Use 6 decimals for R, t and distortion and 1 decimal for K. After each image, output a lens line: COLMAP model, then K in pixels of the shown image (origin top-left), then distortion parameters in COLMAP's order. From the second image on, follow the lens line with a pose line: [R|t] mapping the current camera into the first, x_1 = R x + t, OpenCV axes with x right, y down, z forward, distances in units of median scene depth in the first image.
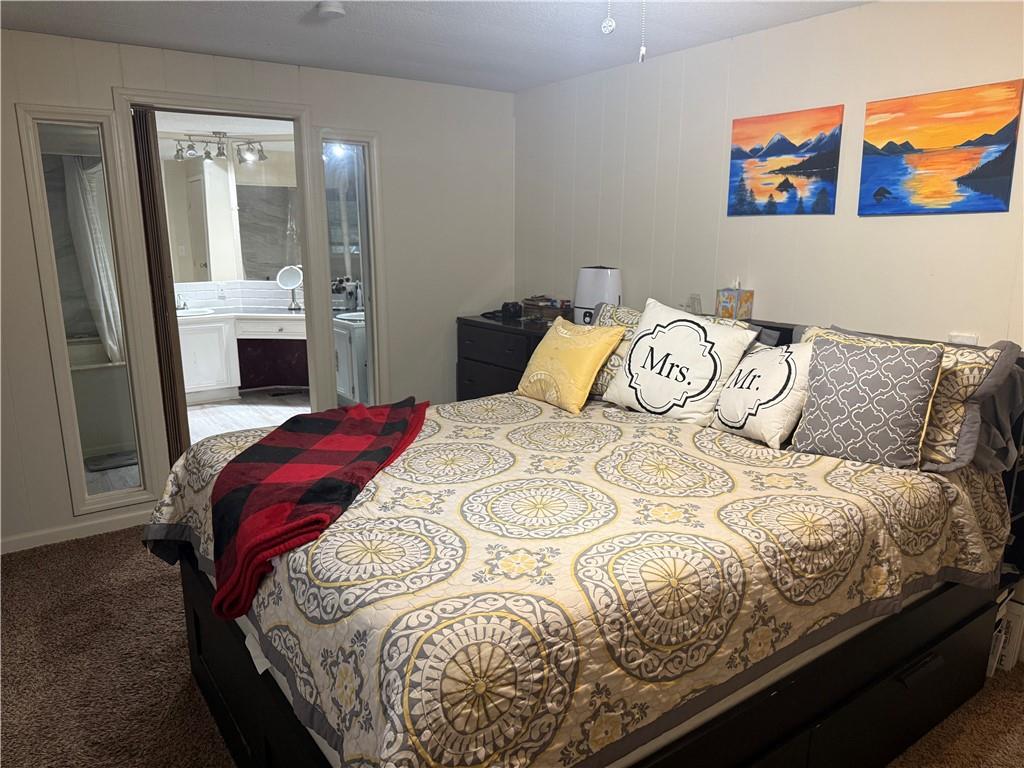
lens RADIAL K [[719.3, 0, 515.1], [0, 719.3, 383.2], [0, 0, 1]] dist [0.057130, -0.062065]
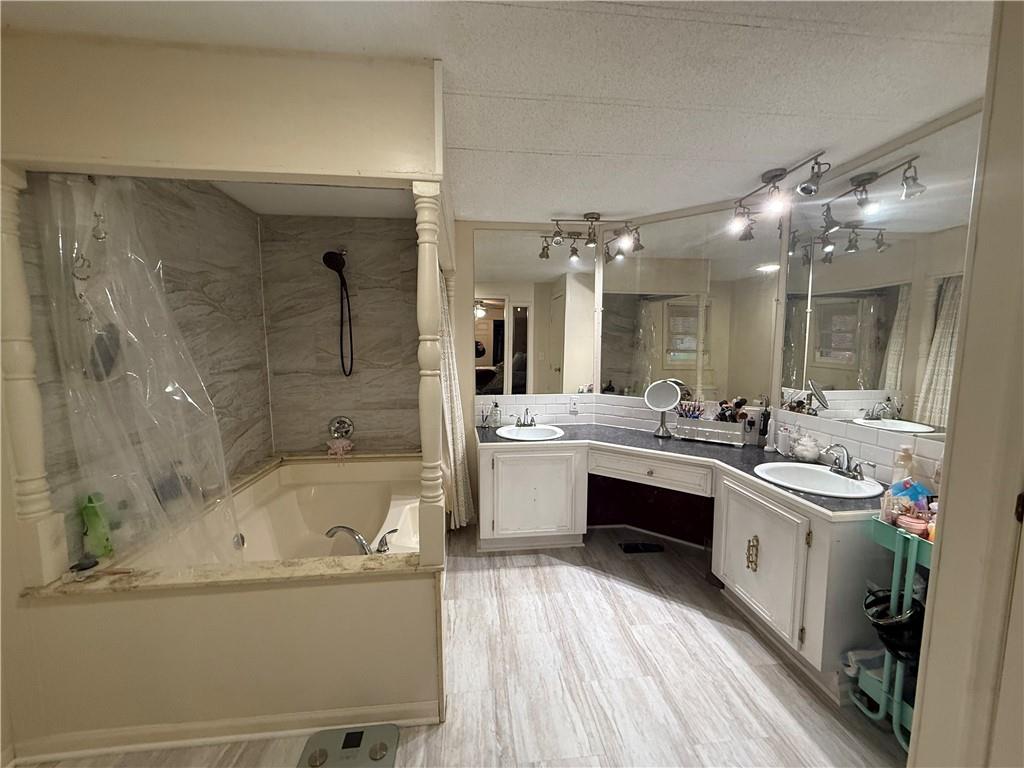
lens RADIAL K [[408.8, 0, 516.5], [0, 408.8, 382.3], [0, 0, 1]] dist [-0.000912, -0.000020]
pose [[0.874946, 0.049416, -0.481692, -0.243728], [-0.105576, 0.990314, -0.090173, -0.106701], [0.472571, 0.129751, 0.871689, 0.569381]]
